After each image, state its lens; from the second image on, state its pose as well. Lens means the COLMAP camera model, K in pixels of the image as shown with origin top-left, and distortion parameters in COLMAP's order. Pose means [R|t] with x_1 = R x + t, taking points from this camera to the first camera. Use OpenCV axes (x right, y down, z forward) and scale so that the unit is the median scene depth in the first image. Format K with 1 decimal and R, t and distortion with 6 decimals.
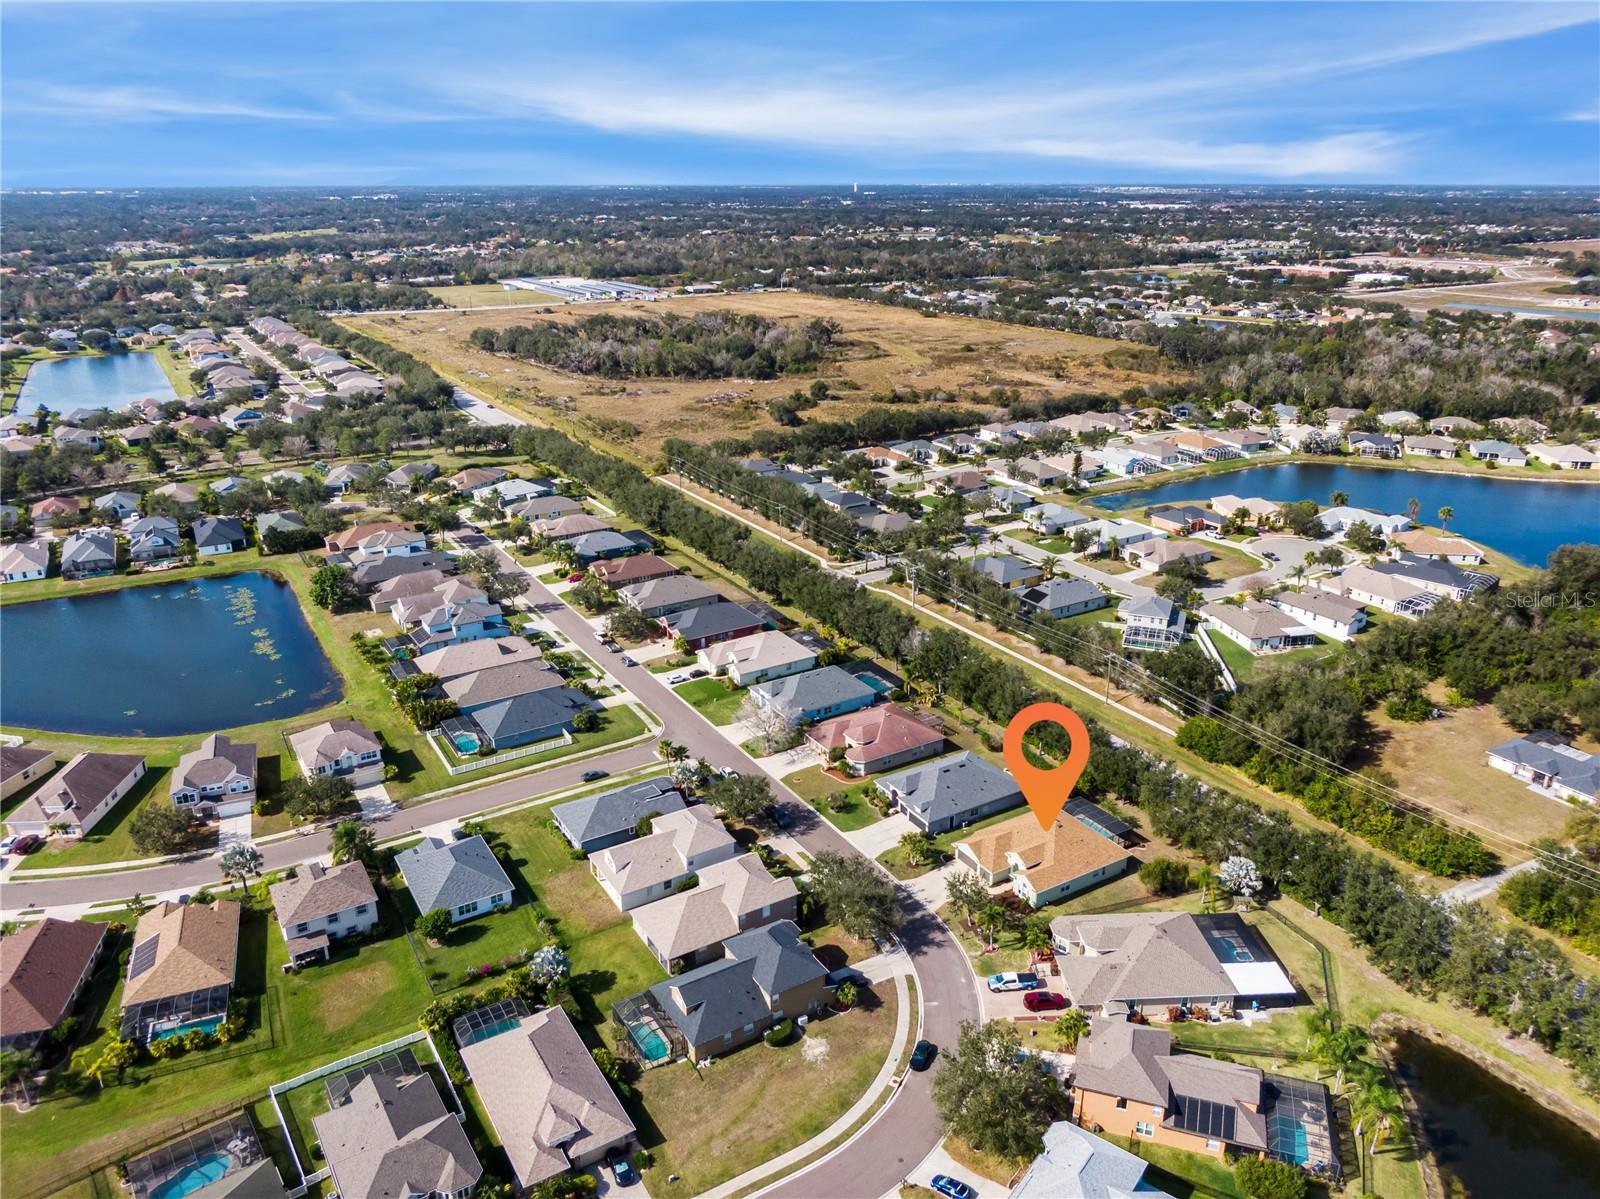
lens RADIAL K [[1127.0, 0, 800.0], [0, 1127.0, 599.5], [0, 0, 1]] dist [0.223542, -0.227297]
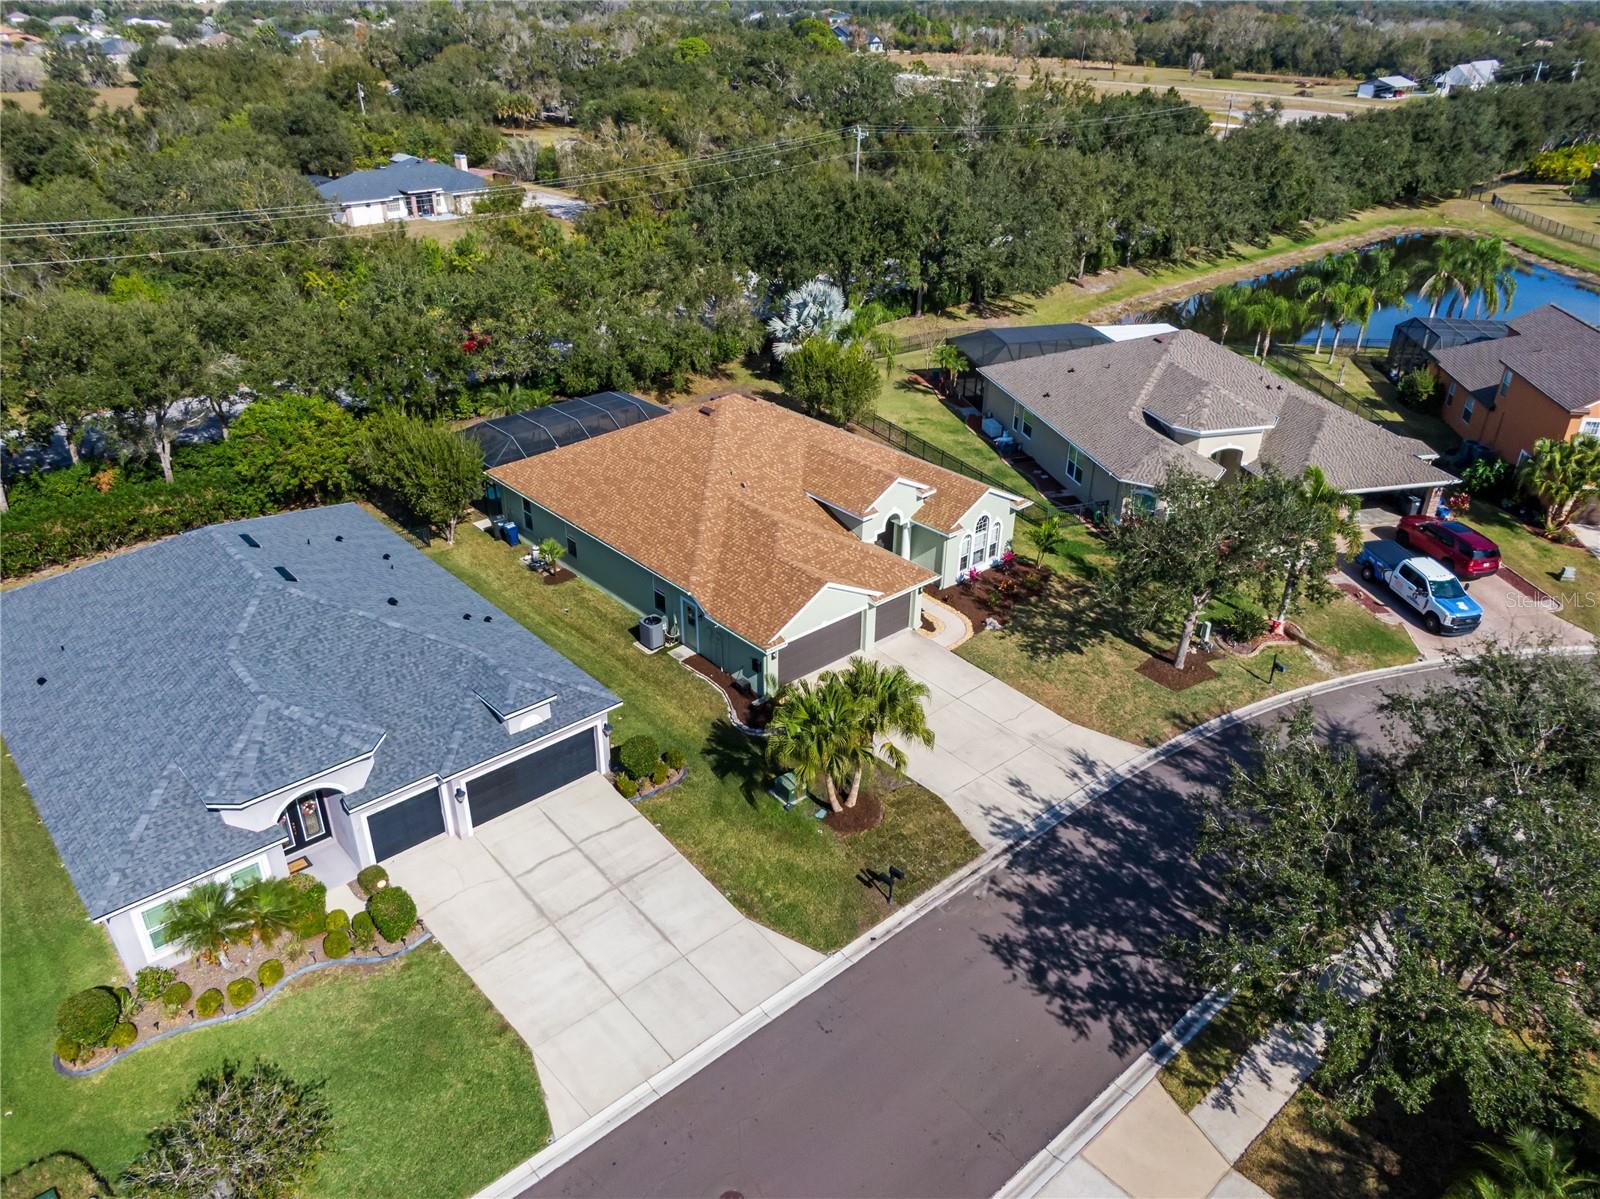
lens RADIAL K [[1127.8, 0, 800.0], [0, 1127.8, 599.5], [0, 0, 1]] dist [0.071408, -0.190139]
pose [[-0.172724, -0.461194, 0.870326, -0.063050], [0.336991, 0.802612, 0.492190, 0.093801], [-0.925529, 0.378305, 0.016788, 0.980592]]
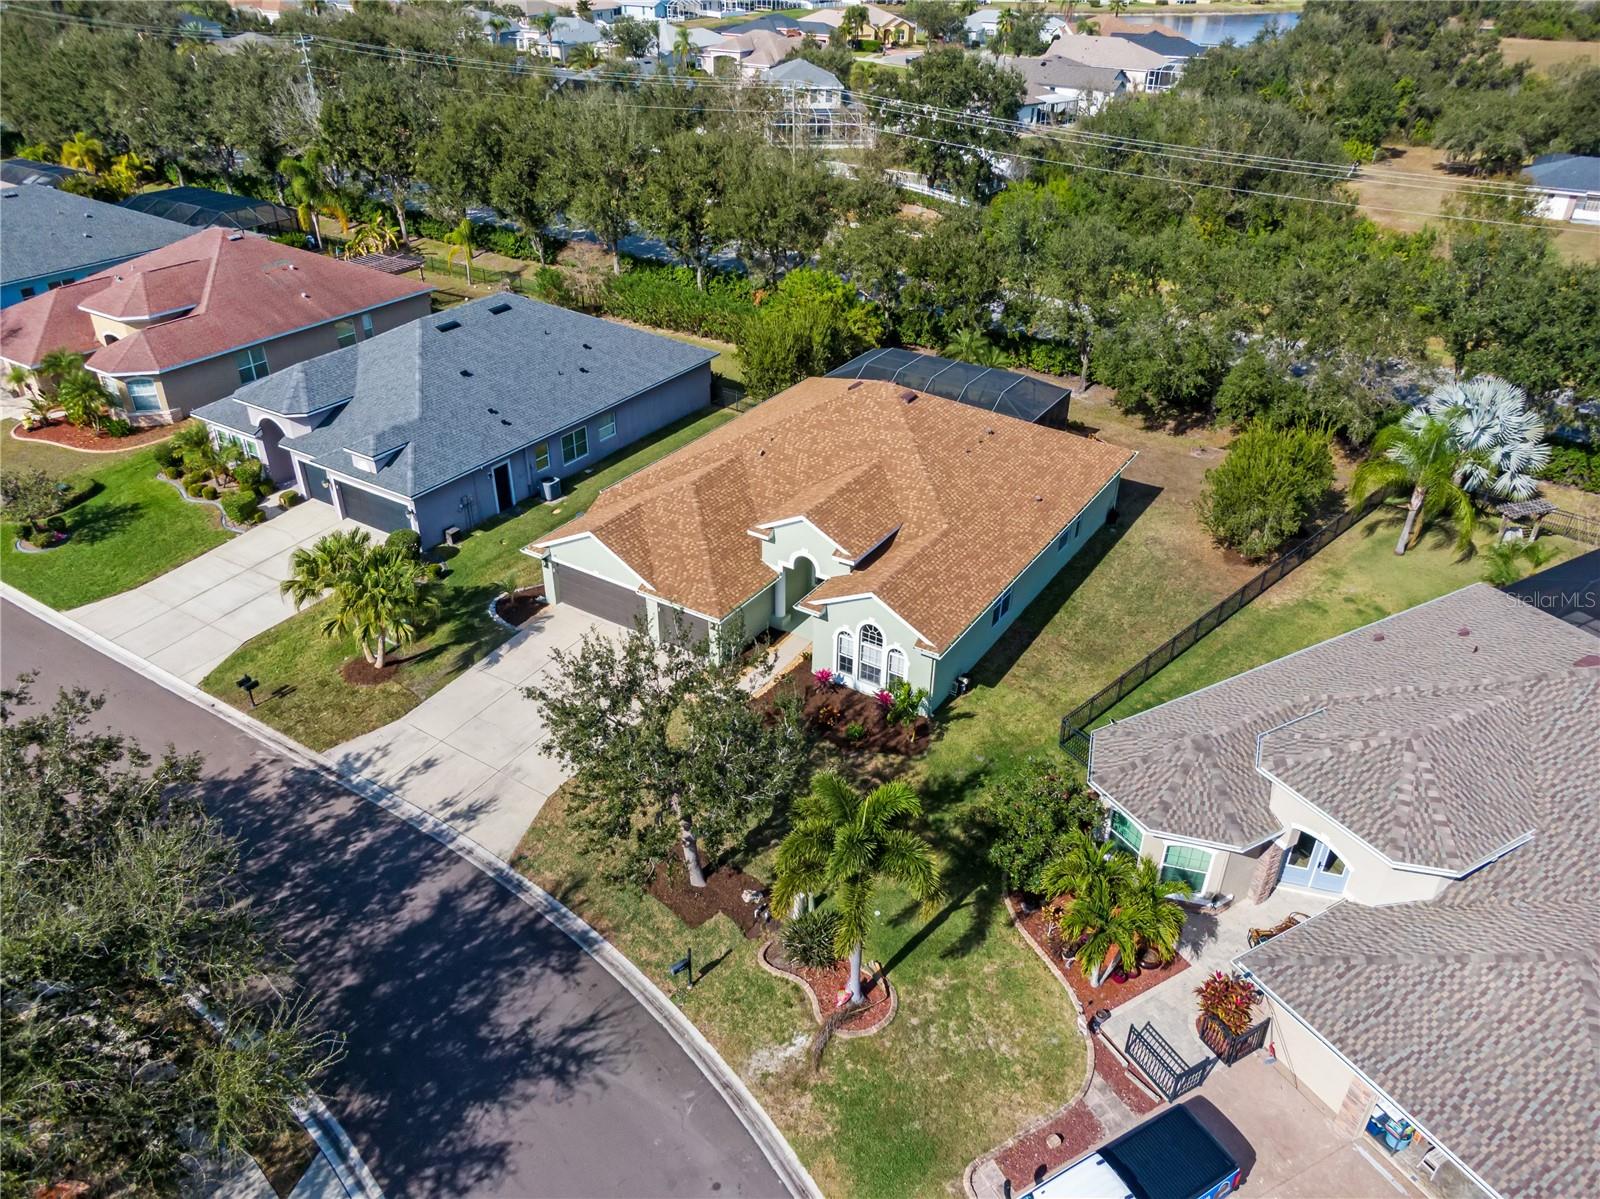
lens RADIAL K [[1136.6, 0, 800.0], [0, 1136.6, 599.5], [0, 0, 1]] dist [0.034242, -0.059022]
pose [[0.900083, -0.207545, 0.383113, 0.090295], [0.131786, 0.967759, 0.214649, 0.178587], [-0.415310, -0.142714, 0.898415, 0.748888]]
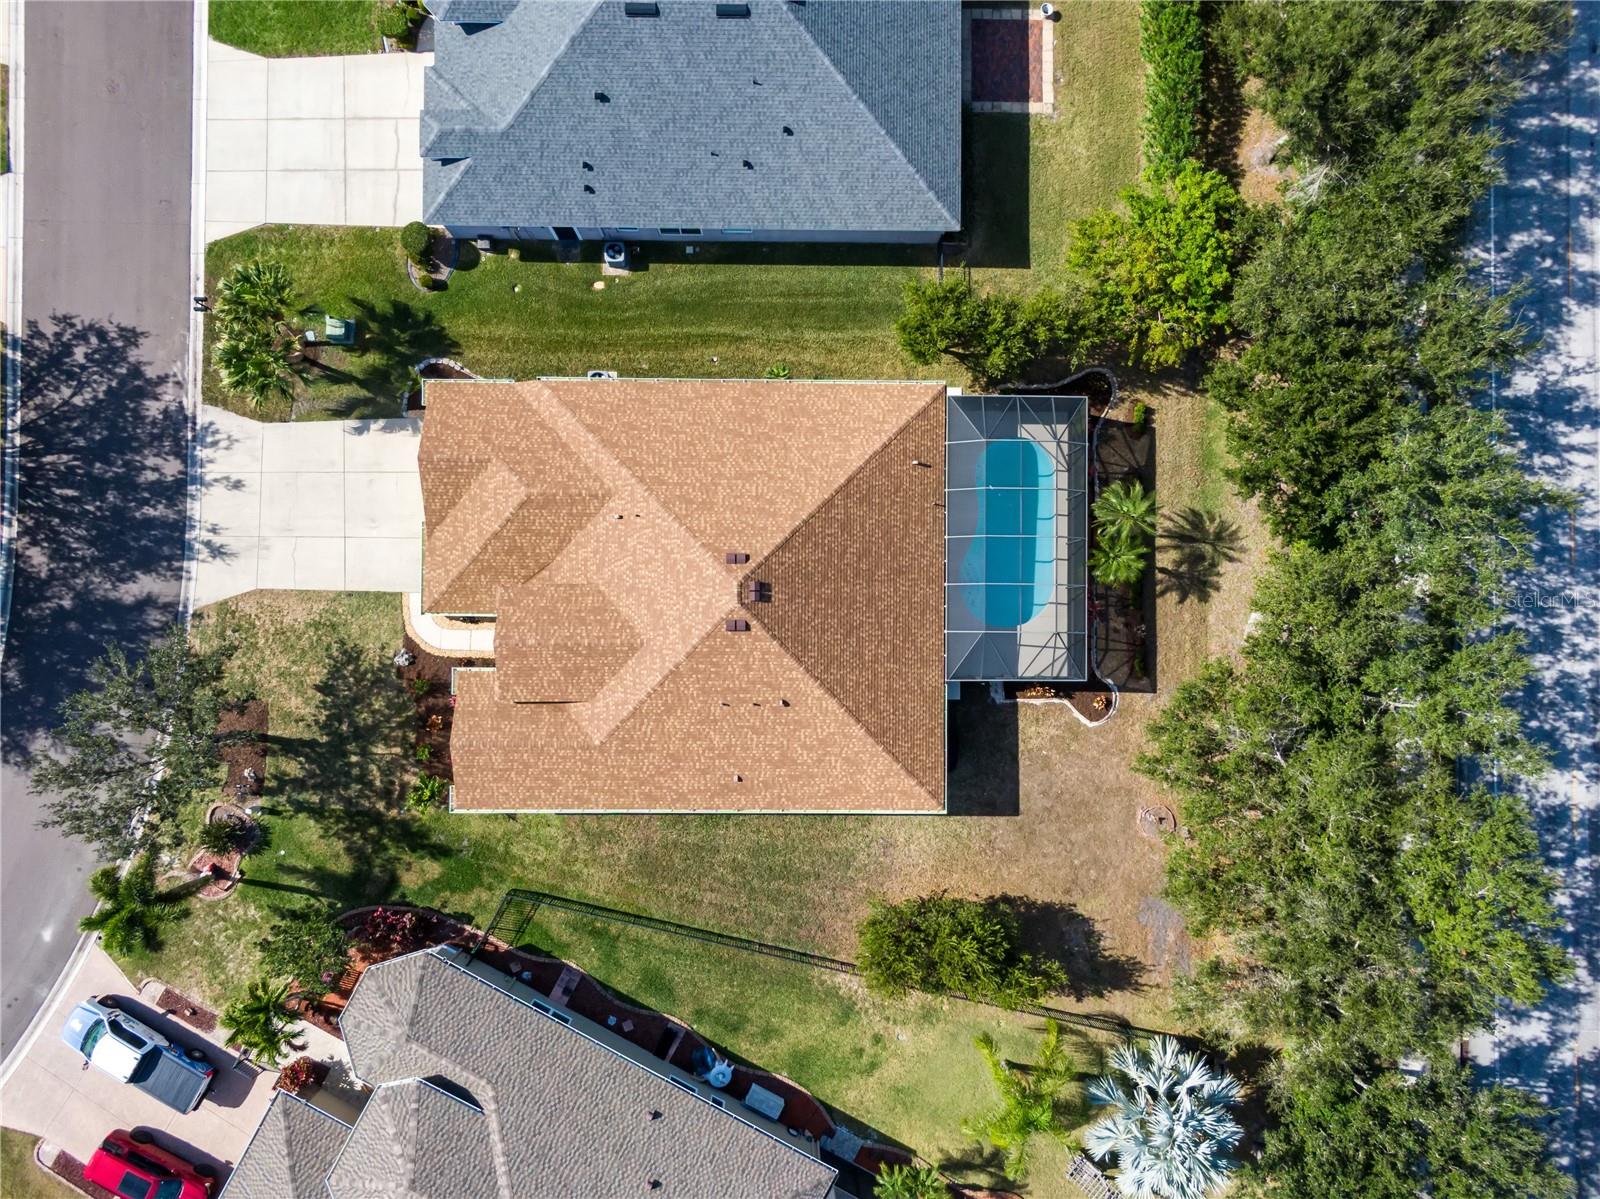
lens RADIAL K [[1121.3, 0, 800.9], [0, 1121.3, 590.2], [0, 0, 1]] dist [-0.008201, 0.001035]
pose [[0.848653, 0.528747, 0.014658, 0.225337], [-0.208954, 0.309661, 0.927603, -0.022875], [0.485929, -0.790276, 0.373279, 0.905330]]
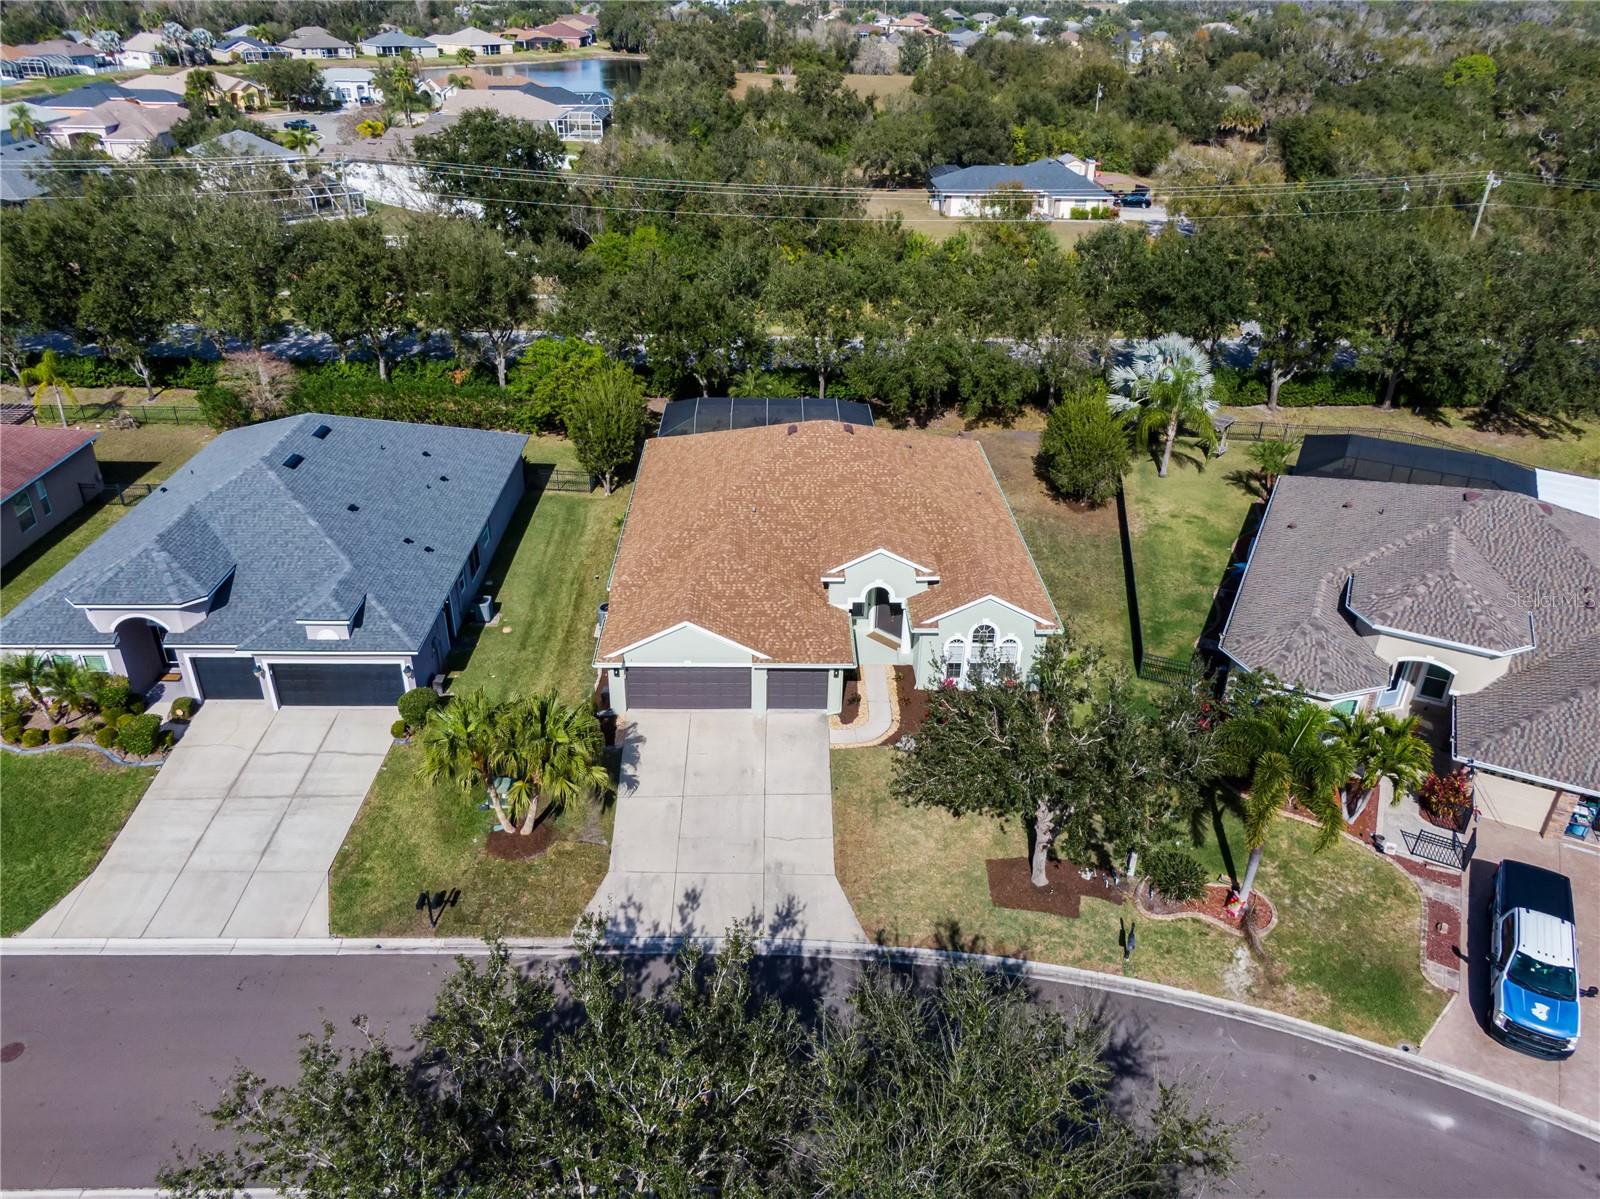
lens RADIAL K [[1136.6, 0, 800.0], [0, 1136.6, 599.5], [0, 0, 1]] dist [0.034242, -0.059022]
pose [[0.502870, -0.397608, 0.767483, -0.015517], [0.278403, 0.915106, 0.291672, 0.146312], [-0.818299, 0.066997, 0.570874, 0.831211]]
